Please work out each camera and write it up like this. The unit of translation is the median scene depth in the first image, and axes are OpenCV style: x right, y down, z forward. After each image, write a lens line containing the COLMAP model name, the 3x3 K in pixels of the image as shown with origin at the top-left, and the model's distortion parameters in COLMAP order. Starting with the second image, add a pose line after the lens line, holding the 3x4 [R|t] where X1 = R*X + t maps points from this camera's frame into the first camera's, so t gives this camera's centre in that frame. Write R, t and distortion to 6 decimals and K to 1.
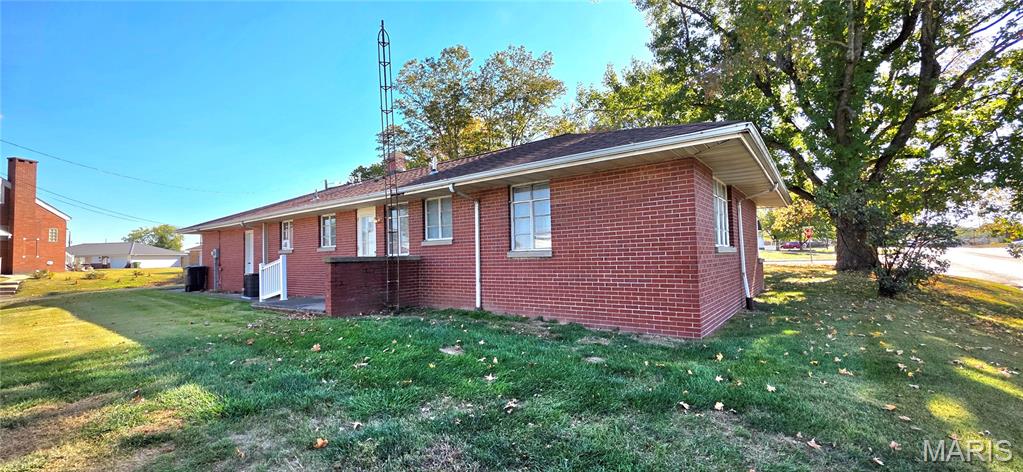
lens RADIAL K [[409.6, 0, 500.2], [0, 409.6, 242.4], [0, 0, 1]] dist [-0.001759, 0.002079]
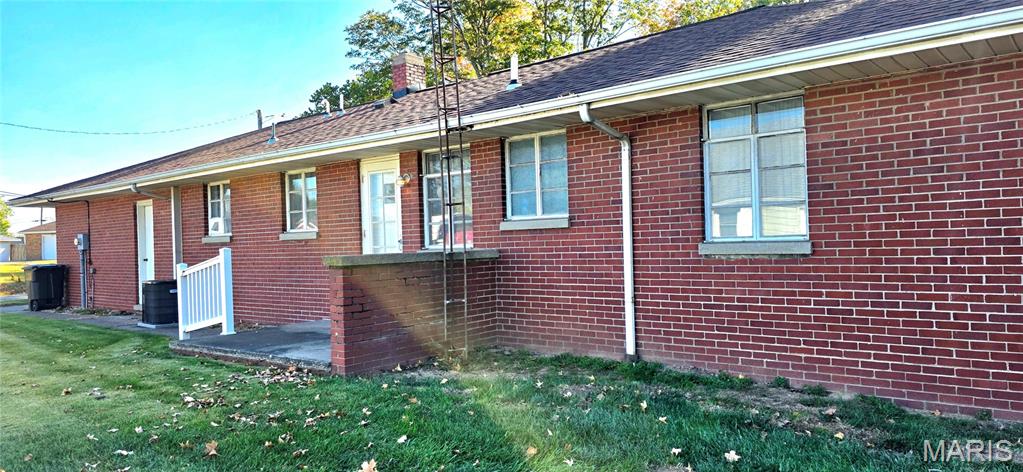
lens RADIAL K [[687.6, 0, 513.8], [0, 687.6, 237.9], [0, 0, 1]] dist [0.041566, -0.023217]
pose [[0.999387, -0.005598, -0.034553, -0.144070], [0.006701, 0.999469, 0.031902, -0.008849], [0.034356, -0.032114, 0.998894, 0.143882]]
